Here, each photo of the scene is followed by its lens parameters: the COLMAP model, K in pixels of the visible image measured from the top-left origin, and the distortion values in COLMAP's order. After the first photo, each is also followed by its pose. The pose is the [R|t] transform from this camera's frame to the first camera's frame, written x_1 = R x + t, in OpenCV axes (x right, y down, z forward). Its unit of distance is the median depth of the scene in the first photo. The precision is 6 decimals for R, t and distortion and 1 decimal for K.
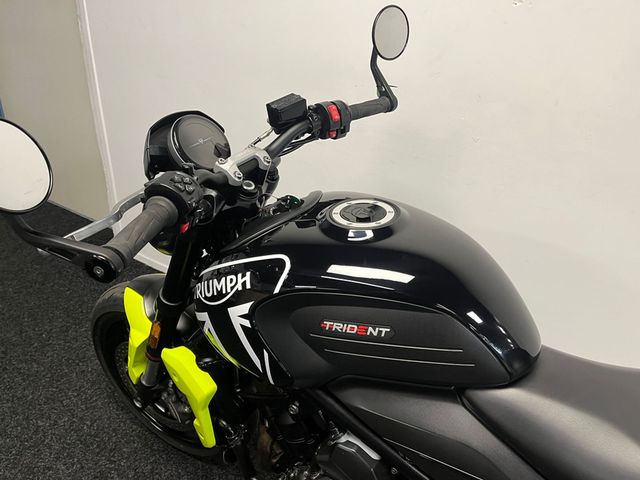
lens RADIAL K [[482.5, 0, 320.3], [0, 482.5, 240.7], [0, 0, 1]] dist [0.064740, -0.062466]
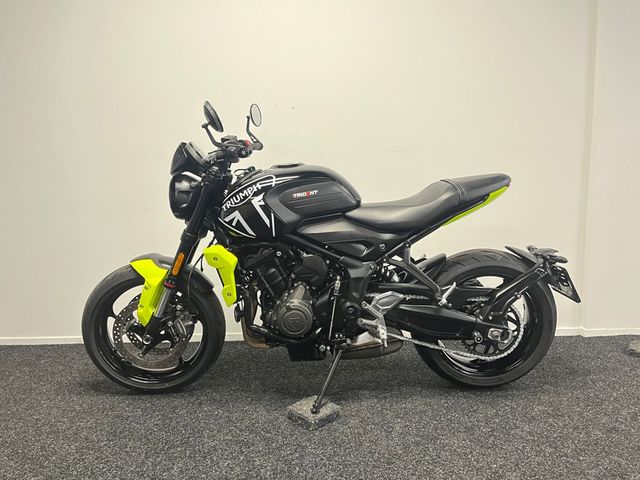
lens RADIAL K [[482.5, 0, 318.0], [0, 482.5, 238.8], [0, 0, 1]] dist [0.064740, -0.062466]
pose [[0.822392, -0.122713, 0.555530, -1.242843], [0.314746, 0.911554, -0.264584, 1.023829], [-0.473927, 0.392442, 0.788278, -0.916406]]
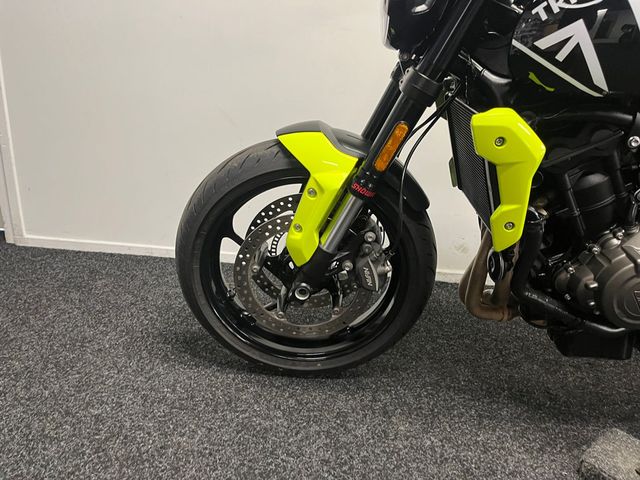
lens RADIAL K [[482.5, 0, 320.9], [0, 482.5, 237.2], [0, 0, 1]] dist [0.064740, -0.062466]
pose [[0.867305, -0.151599, 0.474130, -1.177631], [0.217748, 0.972074, -0.087505, 0.530040], [-0.447624, 0.179134, 0.876096, 0.543659]]
